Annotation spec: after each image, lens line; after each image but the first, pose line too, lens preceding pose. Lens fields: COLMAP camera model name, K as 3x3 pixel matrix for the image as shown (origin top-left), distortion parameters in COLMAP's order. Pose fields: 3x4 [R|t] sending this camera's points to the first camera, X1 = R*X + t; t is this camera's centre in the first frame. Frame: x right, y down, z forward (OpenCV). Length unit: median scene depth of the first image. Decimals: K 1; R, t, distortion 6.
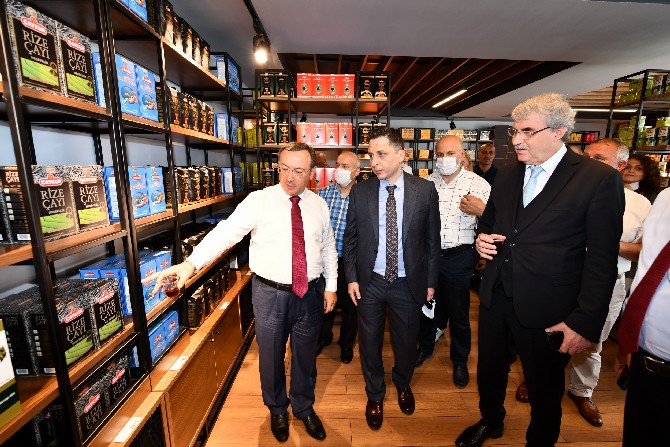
lens RADIAL K [[299.3, 0, 335.0], [0, 299.3, 223.5], [0, 0, 1]] dist [0.000385, 0.000077]
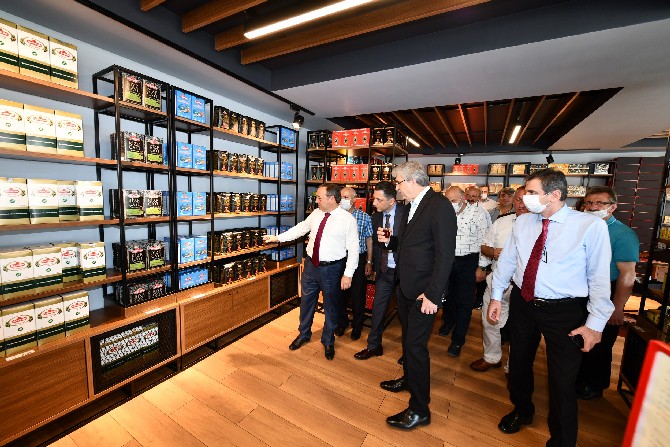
lens RADIAL K [[263.0, 0, 335.0], [0, 263.0, 223.5], [0, 0, 1]] dist [-0.003241, -0.000441]
pose [[0.858455, 0.083809, -0.505995, 0.485469], [-0.128425, 0.990255, -0.053863, -0.001473], [0.496550, 0.111222, 0.860853, -0.019243]]
